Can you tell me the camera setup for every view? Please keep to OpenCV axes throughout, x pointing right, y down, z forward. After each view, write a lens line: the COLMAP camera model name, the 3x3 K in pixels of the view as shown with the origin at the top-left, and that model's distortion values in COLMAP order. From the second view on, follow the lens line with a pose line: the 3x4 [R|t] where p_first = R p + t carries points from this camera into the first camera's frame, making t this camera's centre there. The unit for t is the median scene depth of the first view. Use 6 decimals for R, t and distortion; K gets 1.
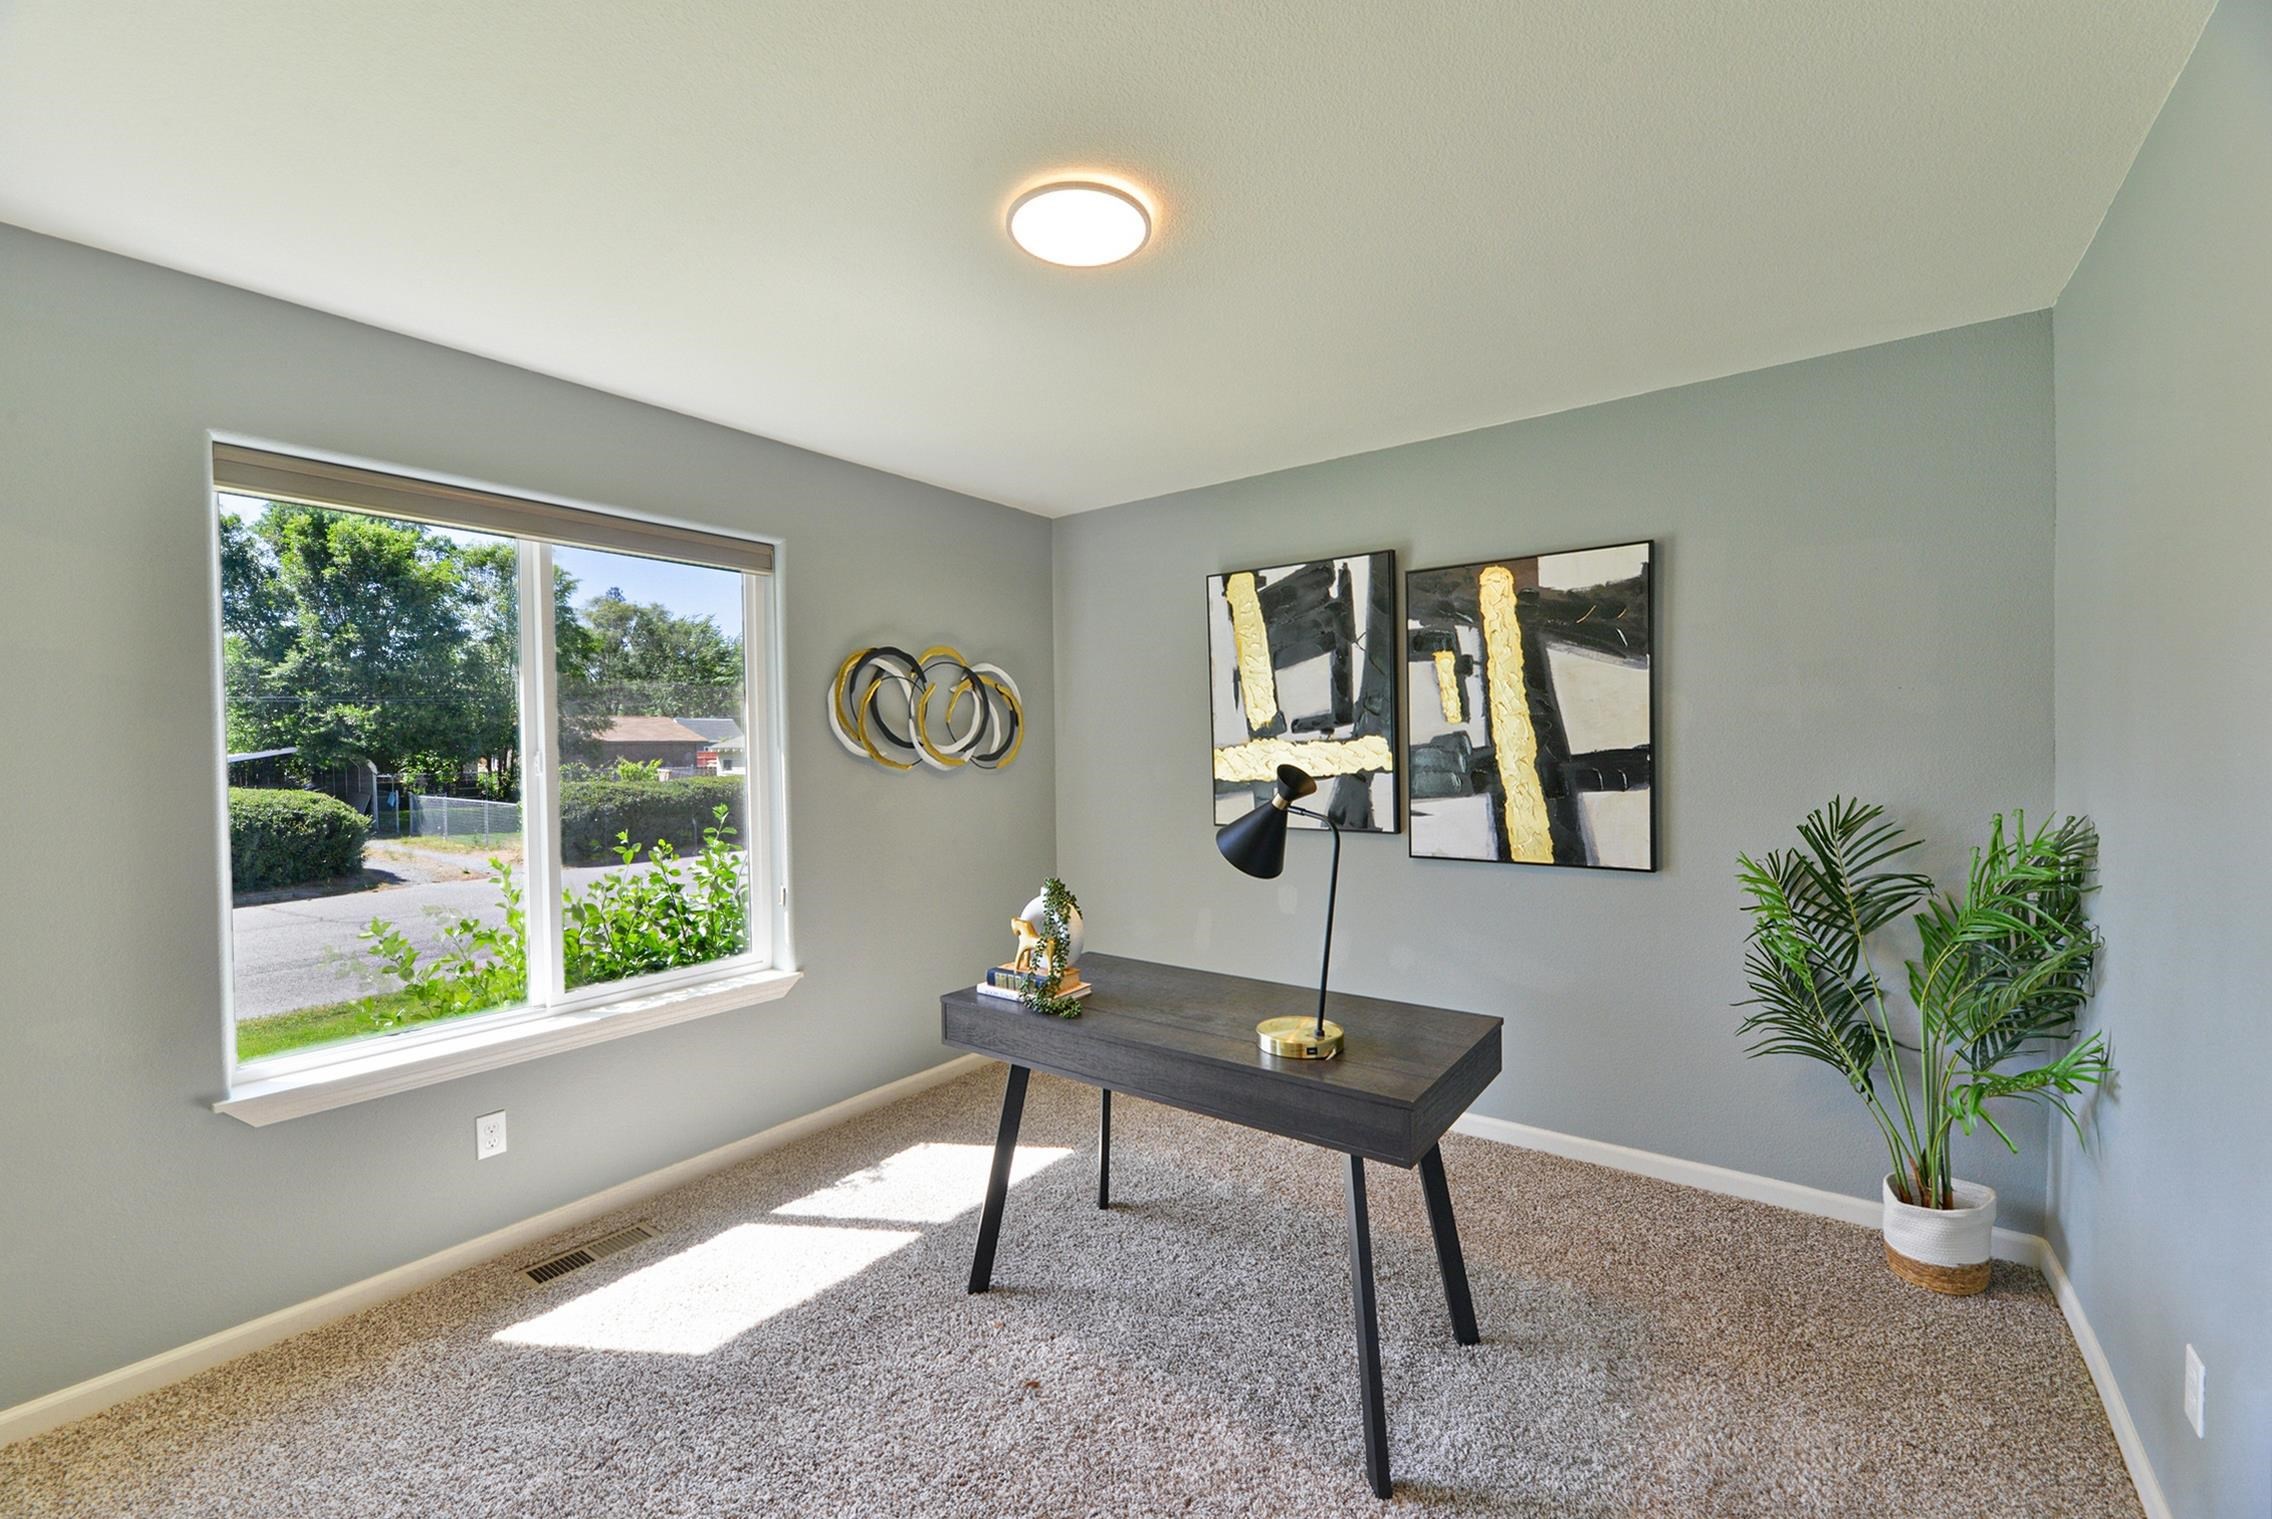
lens RADIAL K [[933.5, 0, 1134.9], [0, 933.5, 760.5], [0, 0, 1]] dist [-0.004061, -0.000157]
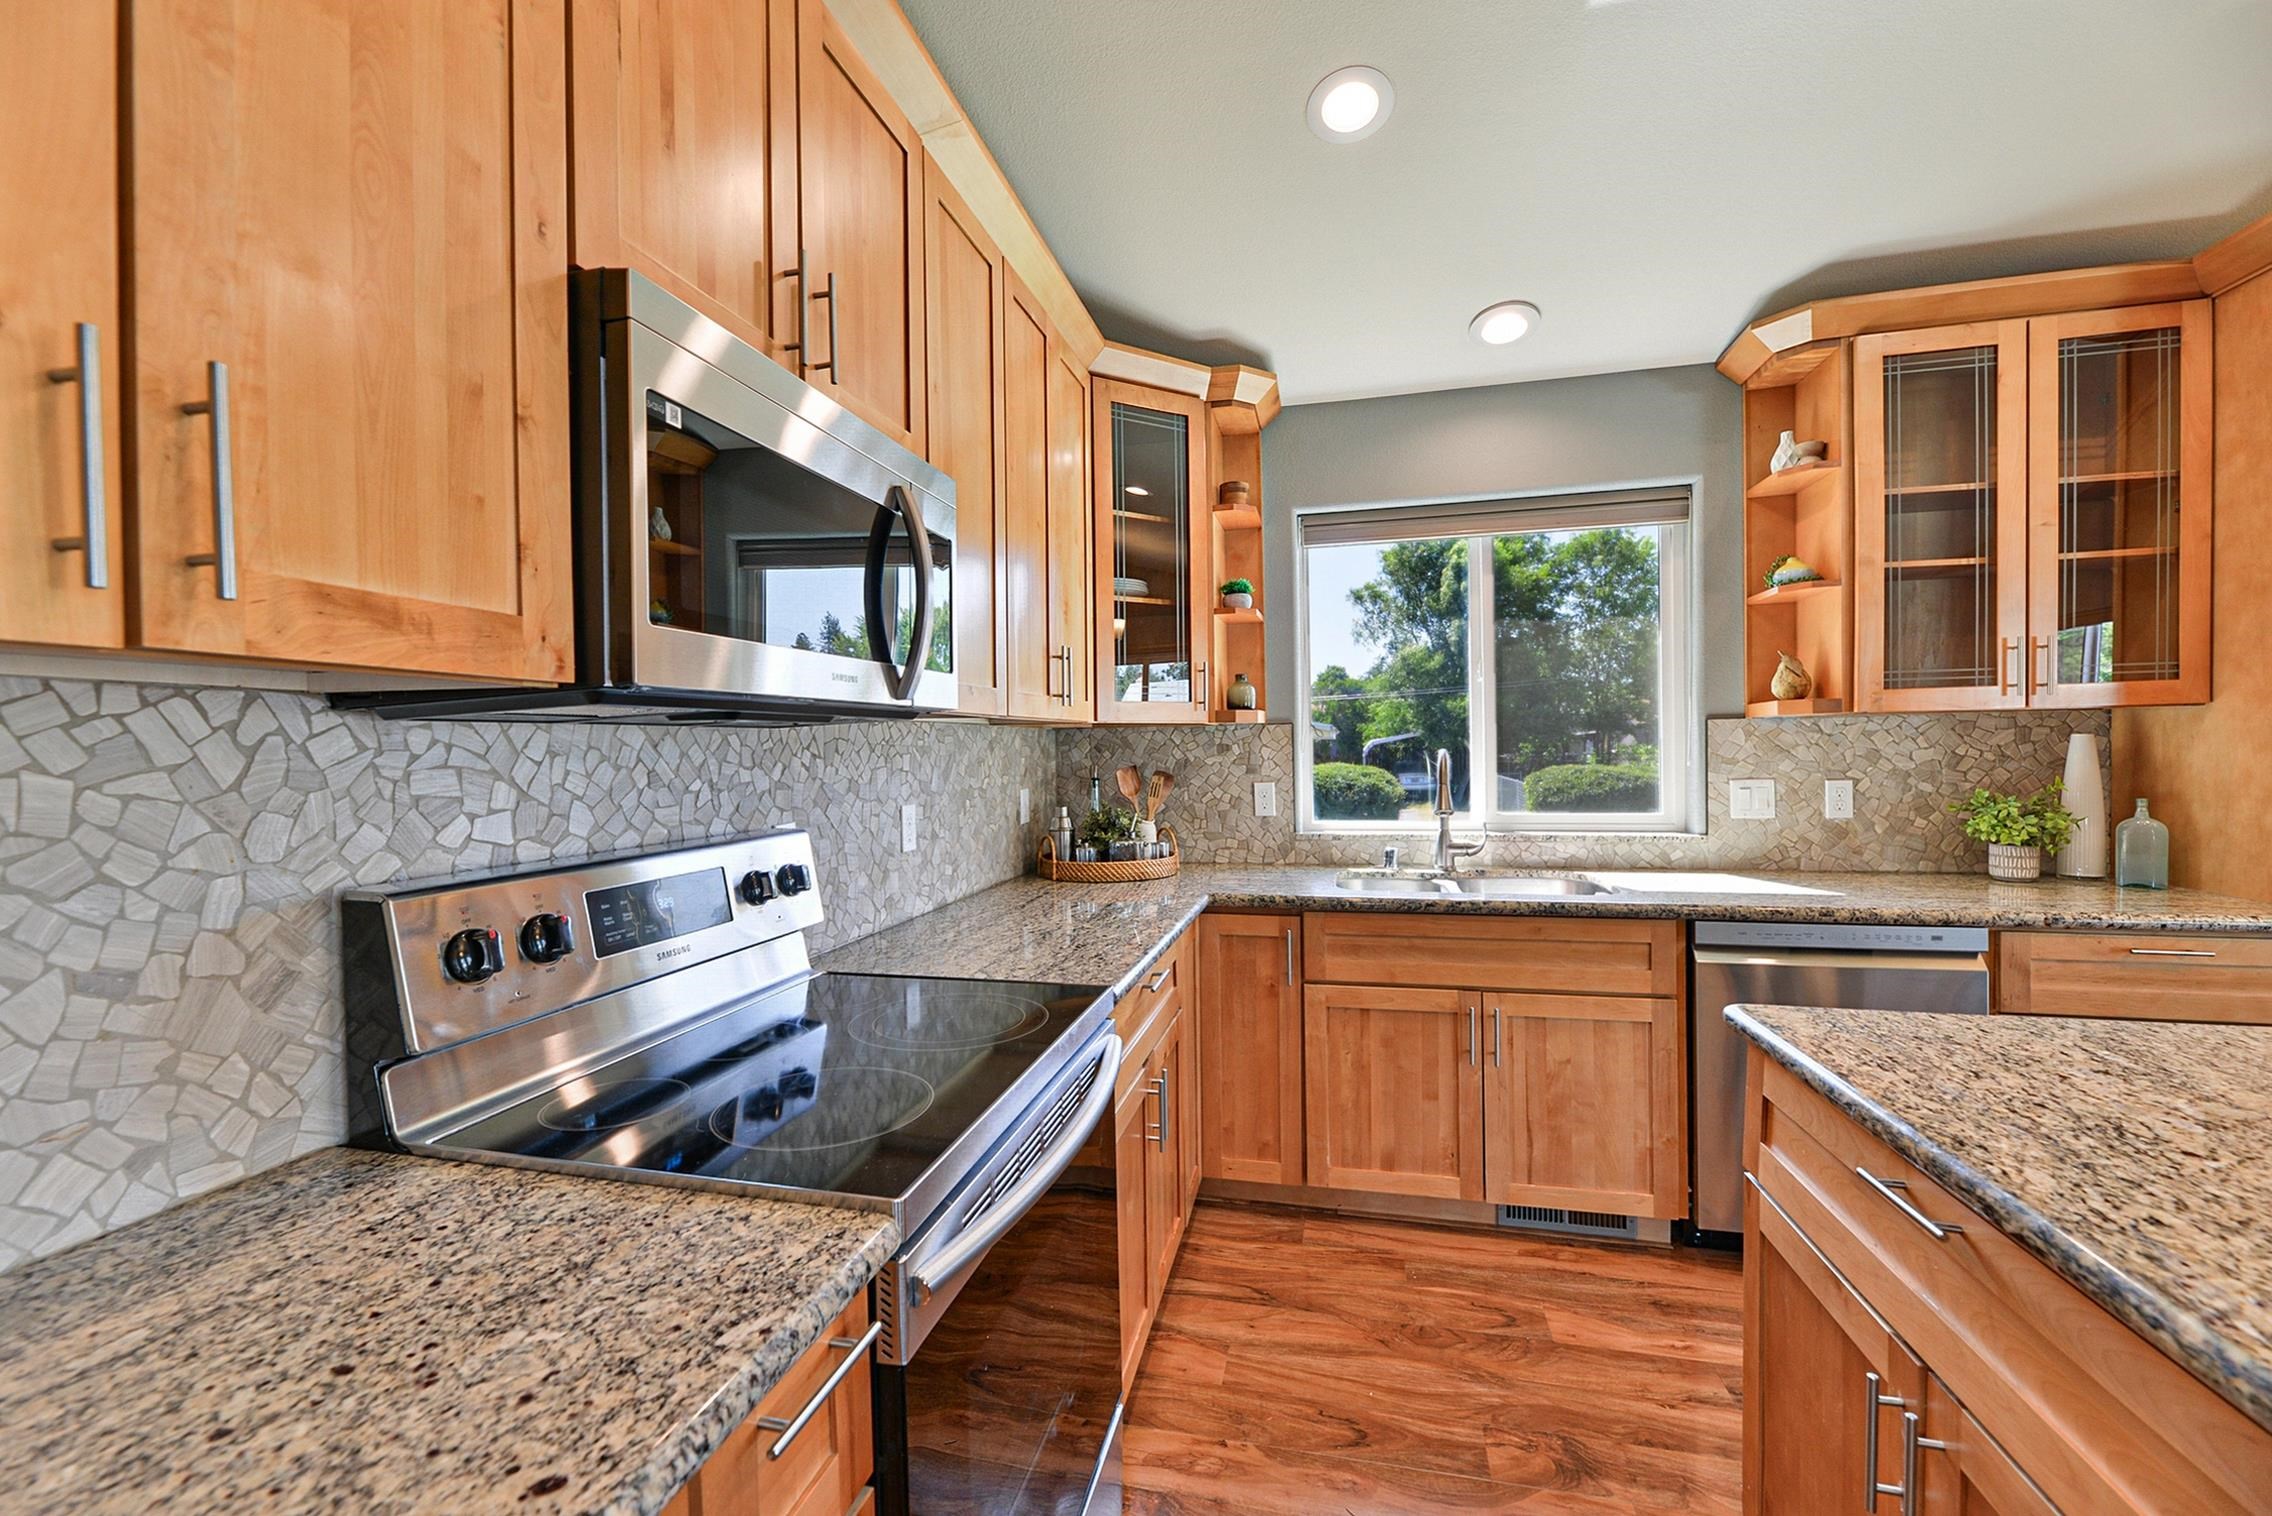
lens RADIAL K [[933.5, 0, 1128.4], [0, 933.5, 763.4], [0, 0, 1]] dist [-0.004061, -0.000157]
pose [[0.397477, 0.027205, -0.917209, 0.157012], [-0.003499, 0.999598, 0.028133, -0.006128], [0.917606, -0.007972, 0.397412, 0.194329]]
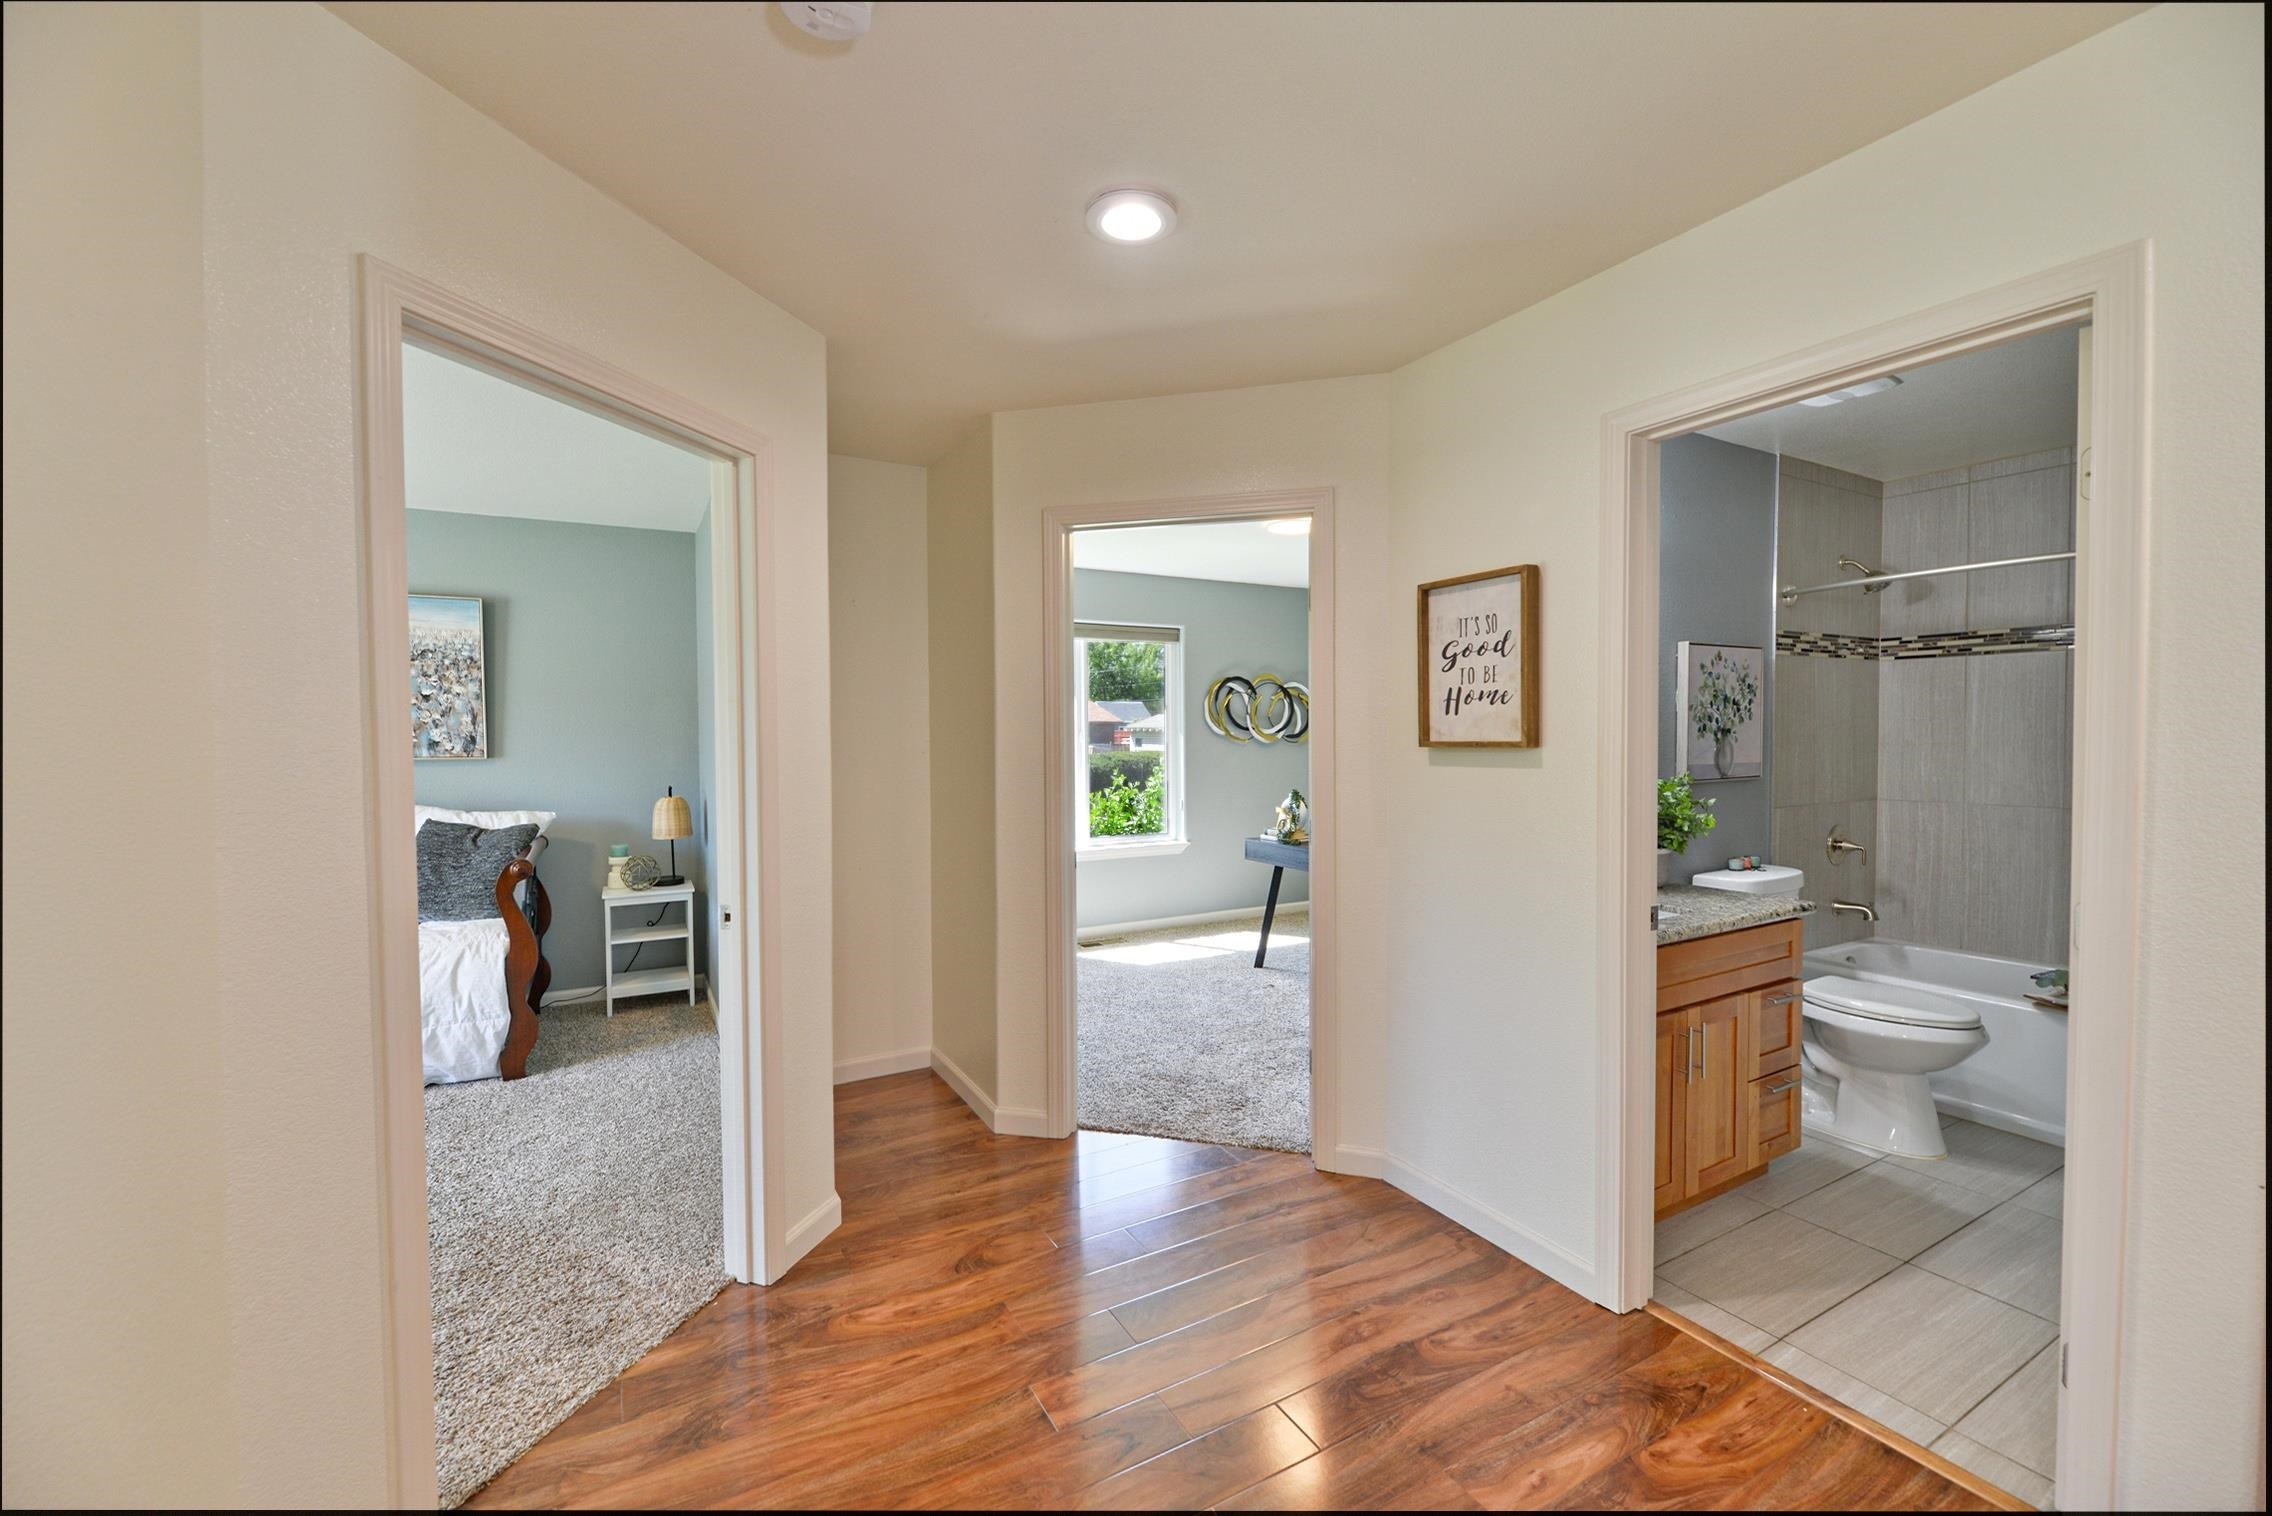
lens RADIAL K [[933.5, 0, 1129.4], [0, 933.5, 763.2], [0, 0, 1]] dist [-0.004061, -0.000157]
pose [[0.913817, 0.022645, -0.405495, 0.298166], [-0.013245, 0.999575, 0.025971, 0.006718], [0.405911, -0.018362, 0.913728, -0.787433]]
